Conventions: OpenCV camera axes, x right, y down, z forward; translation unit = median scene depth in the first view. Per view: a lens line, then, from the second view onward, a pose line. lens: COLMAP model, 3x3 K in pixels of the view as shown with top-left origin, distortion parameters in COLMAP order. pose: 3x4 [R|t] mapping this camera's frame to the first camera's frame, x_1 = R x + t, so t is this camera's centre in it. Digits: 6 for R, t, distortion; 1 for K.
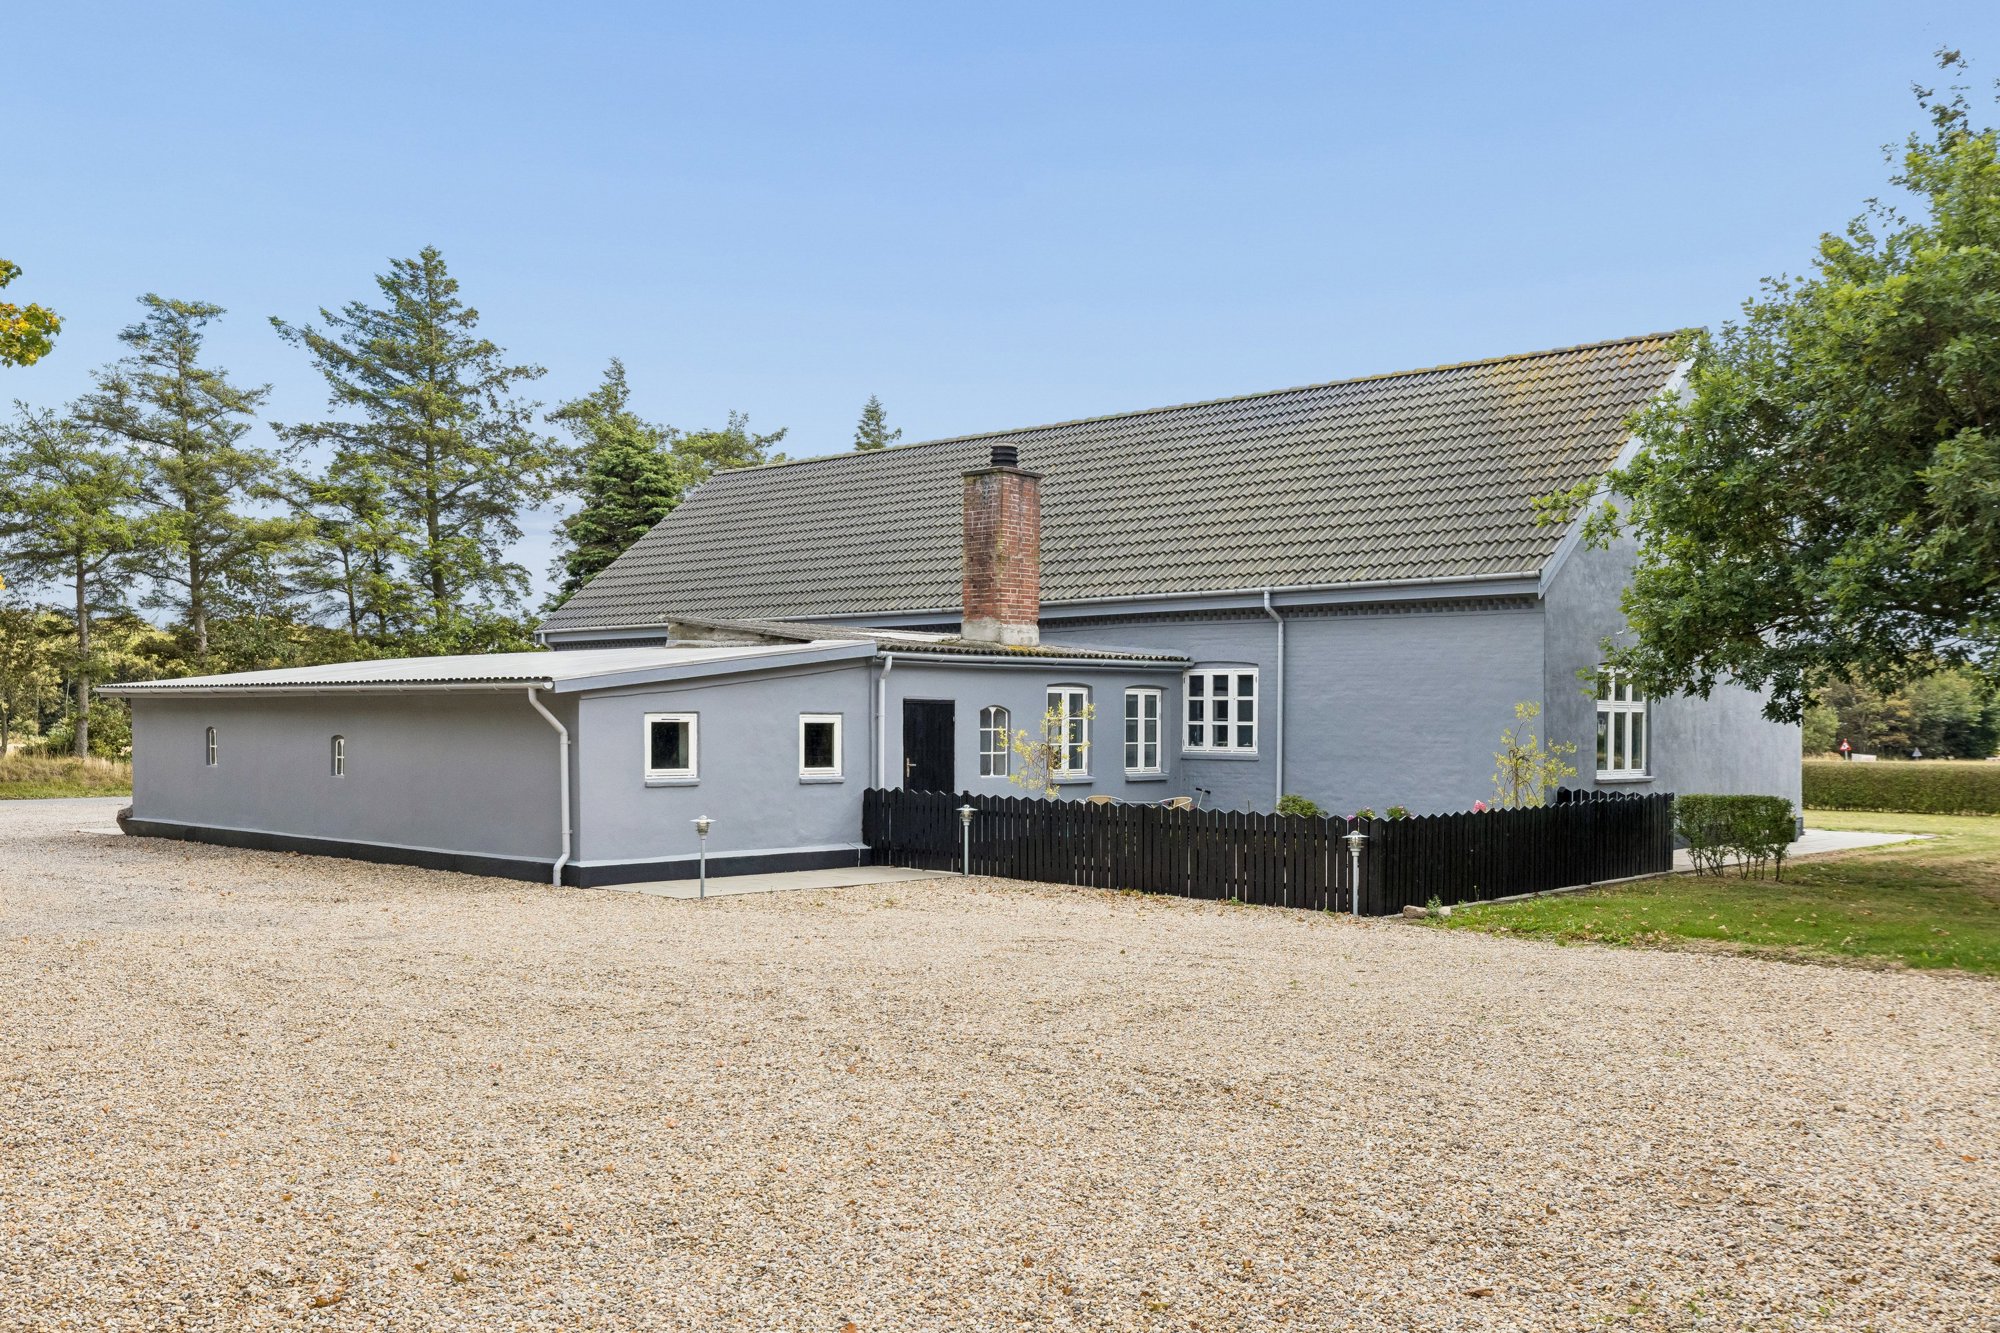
lens RADIAL K [[1763.1, 0, 1008.7], [0, 1763.1, 733.7], [0, 0, 1]] dist [0.030665, 0.001083]
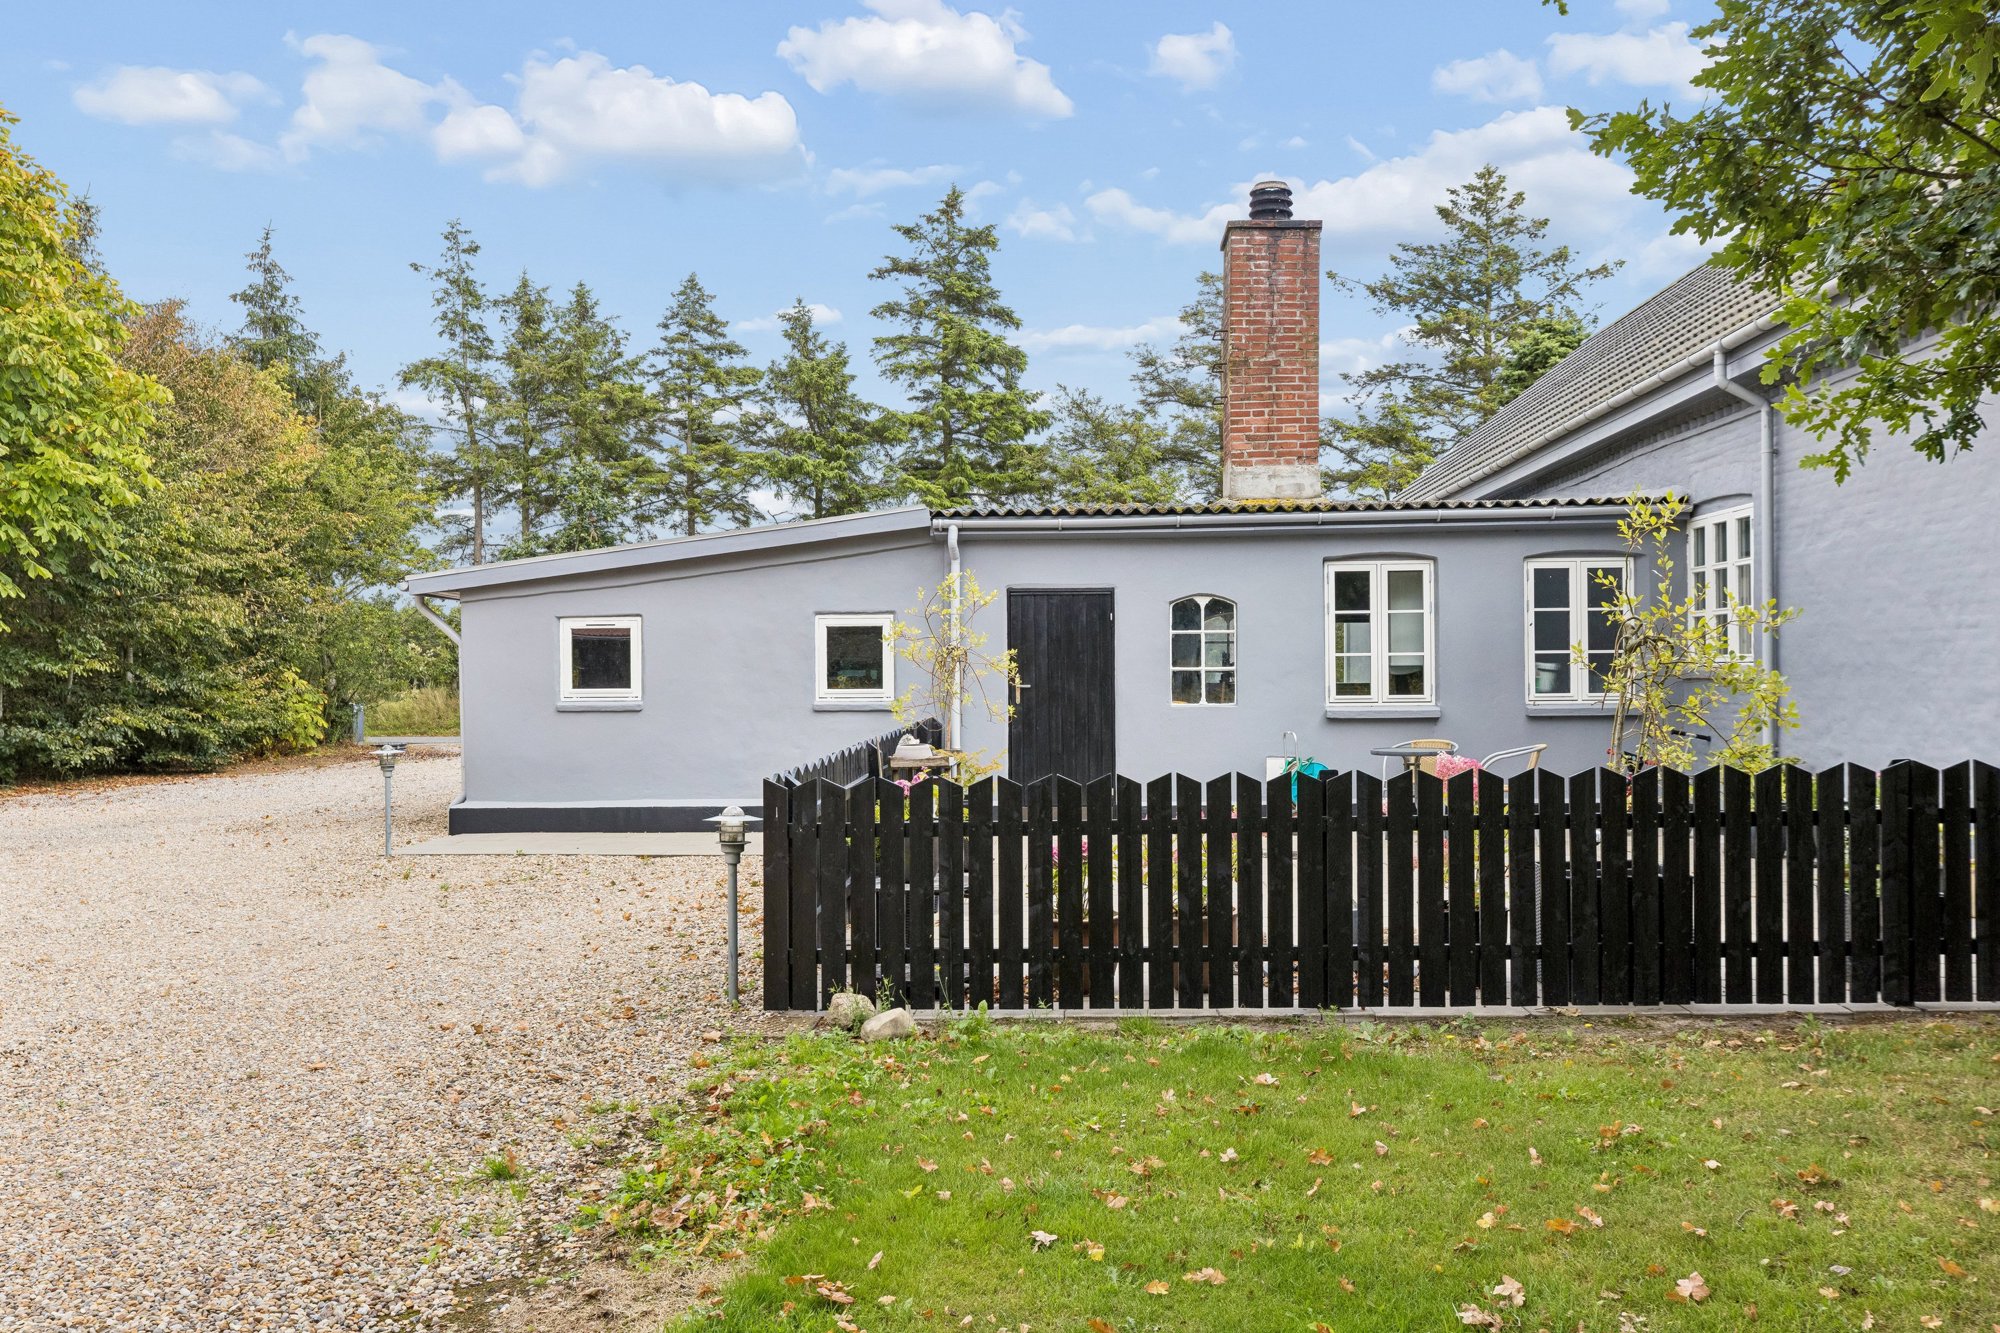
lens RADIAL K [[1629.7, 0, 994.1], [0, 1629.7, 655.9], [0, 0, 1]] dist [0.003406, 0.000104]
pose [[0.646211, -0.022934, -0.762814, 0.362088], [0.007136, 0.999686, -0.024010, 0.018458], [0.763125, 0.010072, 0.646172, 0.515015]]
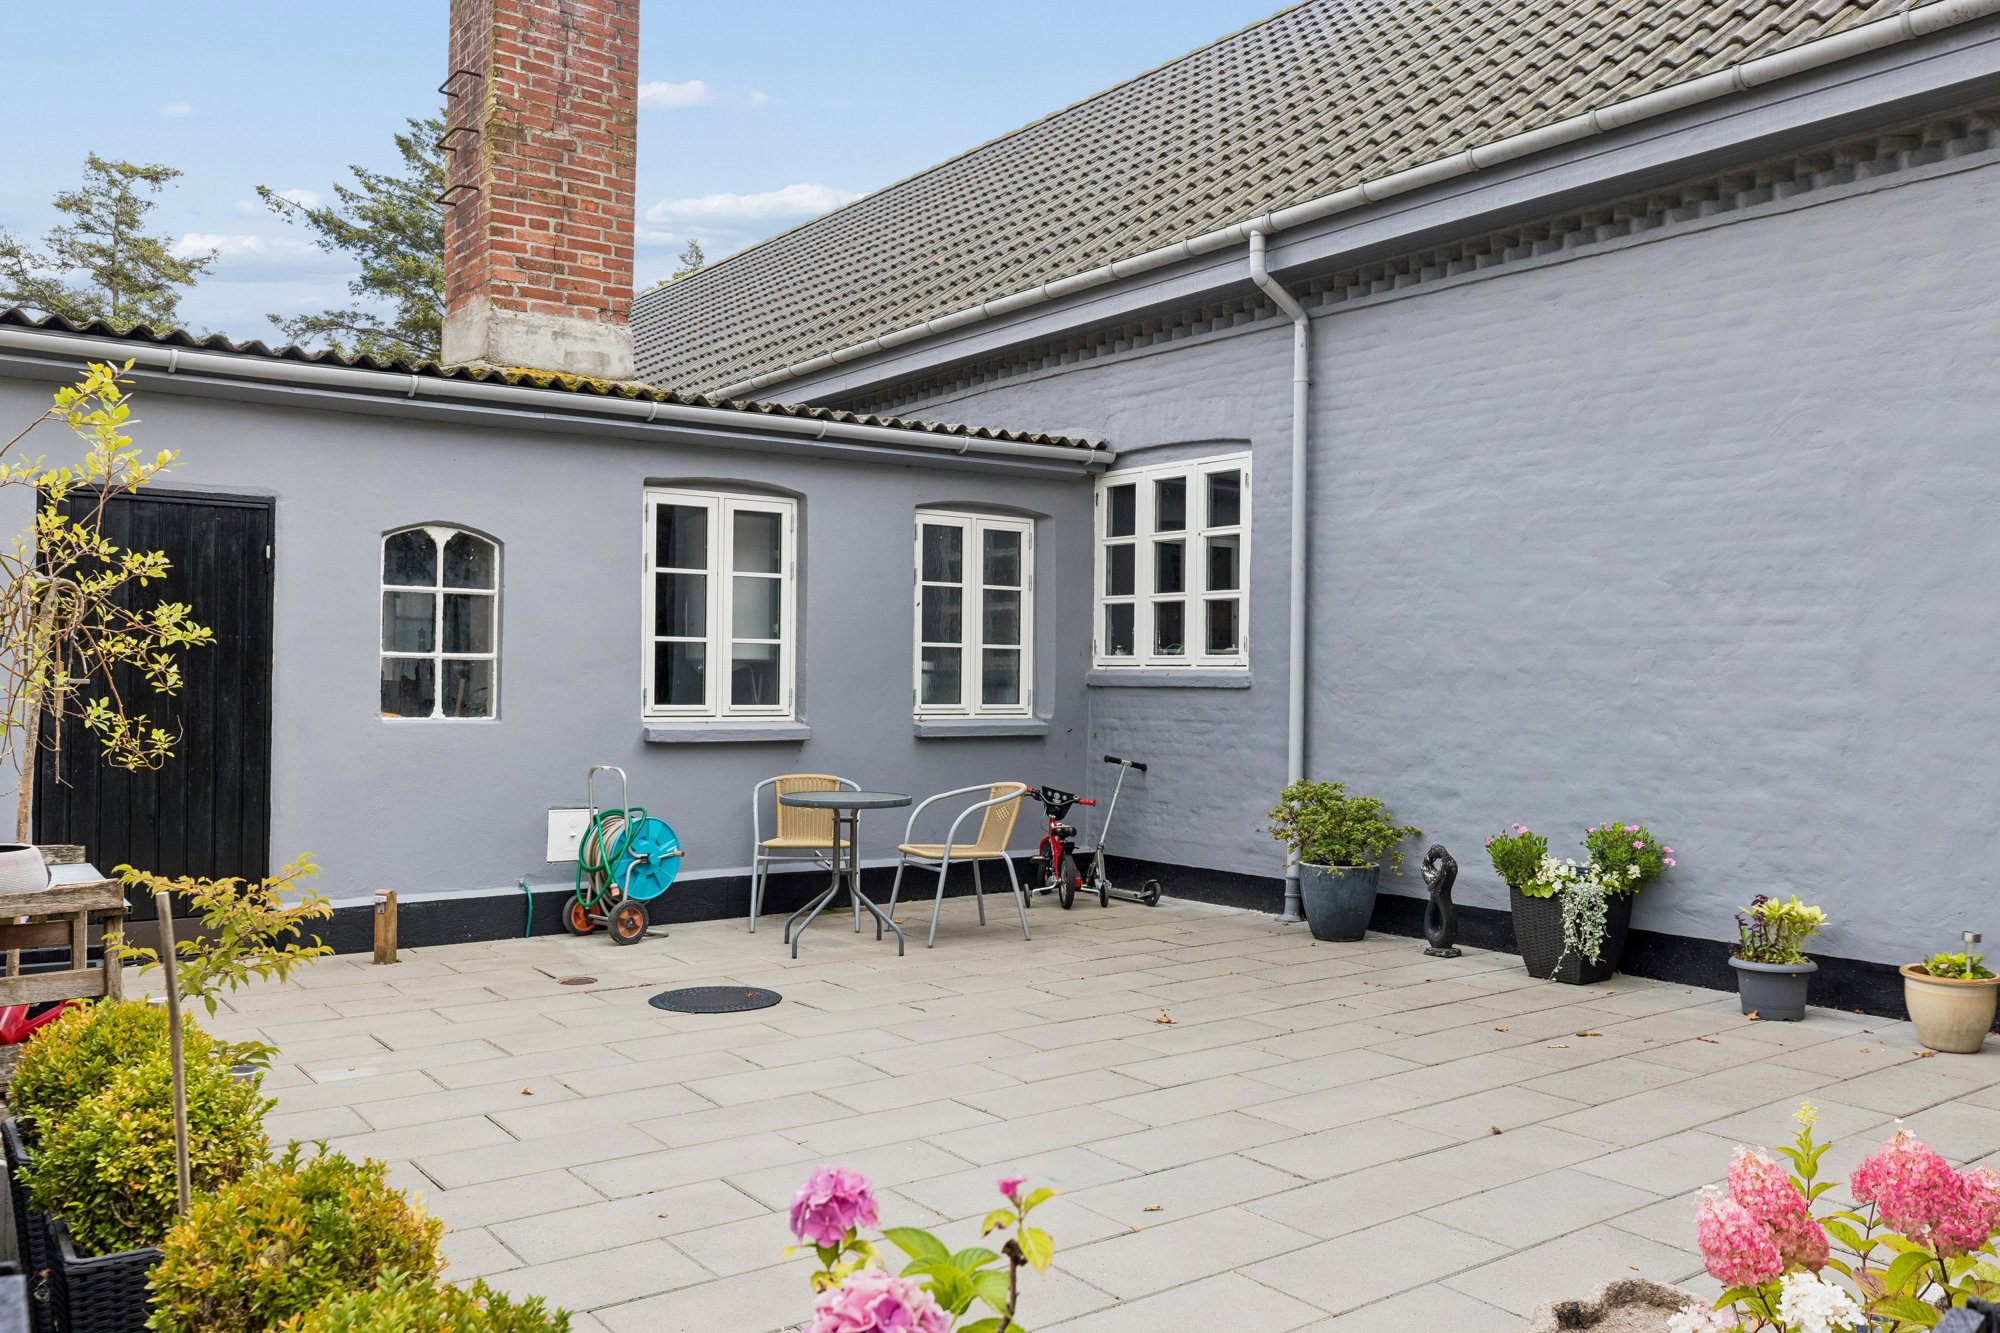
lens RADIAL K [[1605.2, 0, 996.3], [0, 1605.2, 658.5], [0, 0, 1]] dist [0.012439, 0.016721]
pose [[0.983996, 0.001788, -0.178181, 0.148791], [-0.005976, 0.999718, -0.022974, 0.017078], [0.178090, 0.023671, 0.983729, 0.641480]]
